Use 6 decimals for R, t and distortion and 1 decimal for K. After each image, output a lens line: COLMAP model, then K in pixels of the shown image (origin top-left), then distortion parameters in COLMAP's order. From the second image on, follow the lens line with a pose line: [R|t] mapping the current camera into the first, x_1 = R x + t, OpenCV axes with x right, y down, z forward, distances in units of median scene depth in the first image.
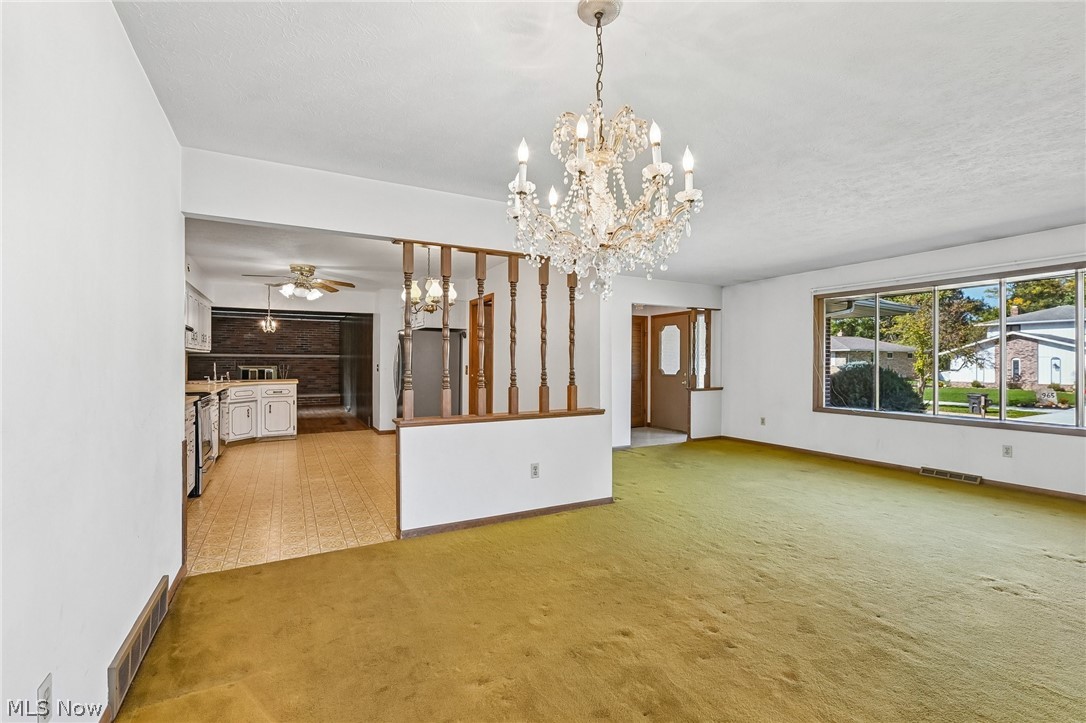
lens RADIAL K [[479.9, 0, 544.1], [0, 479.9, 364.7], [0, 0, 1]] dist [-0.001534, -0.001222]
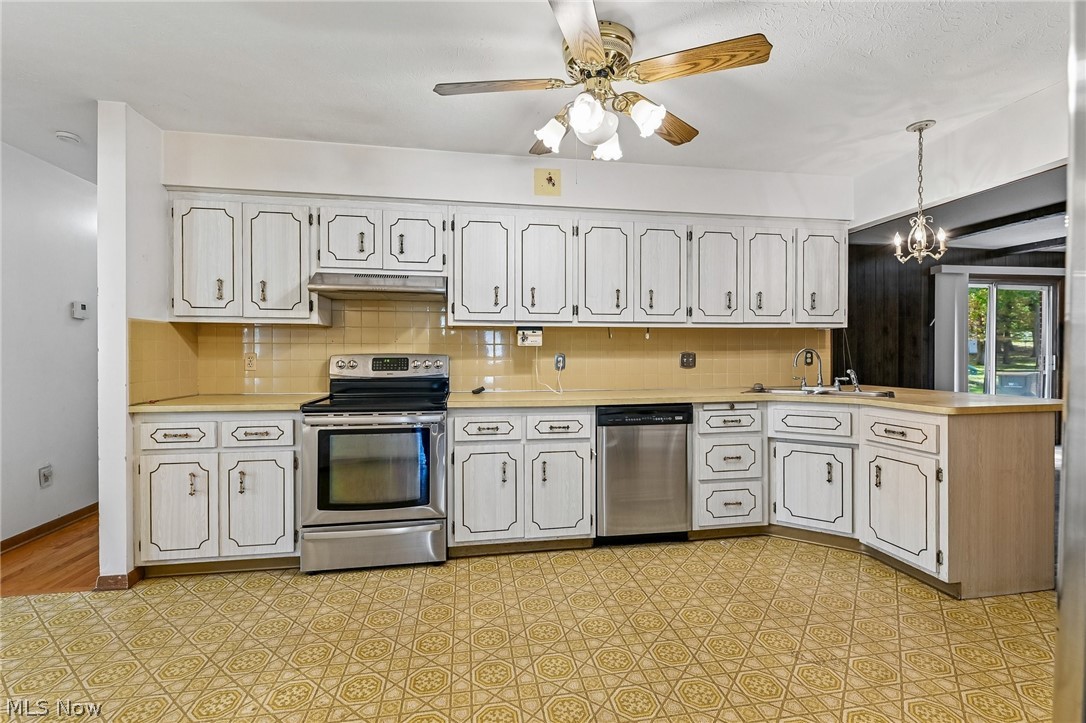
lens RADIAL K [[479.9, 0, 545.3], [0, 479.9, 356.1], [0, 0, 1]] dist [-0.001534, -0.001222]
pose [[-0.298875, 0.011260, -0.954226, -0.158741], [0.004152, 0.999936, 0.010499, -0.001862], [0.954283, -0.000824, -0.298903, 0.873090]]
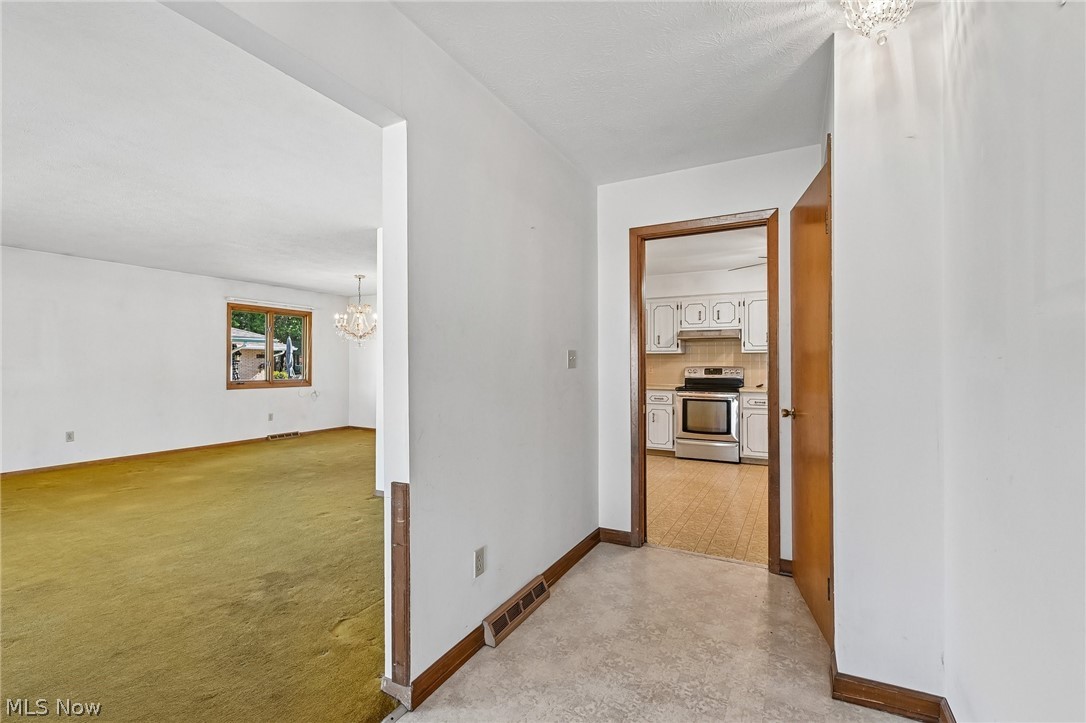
lens RADIAL K [[479.9, 0, 544.0], [0, 479.9, 363.4], [0, 0, 1]] dist [-0.001534, -0.001222]
pose [[-0.819364, 0.003291, -0.573265, 0.123313], [0.006691, 0.999970, -0.003823, -0.003709], [0.573235, -0.006968, -0.819361, 1.077265]]
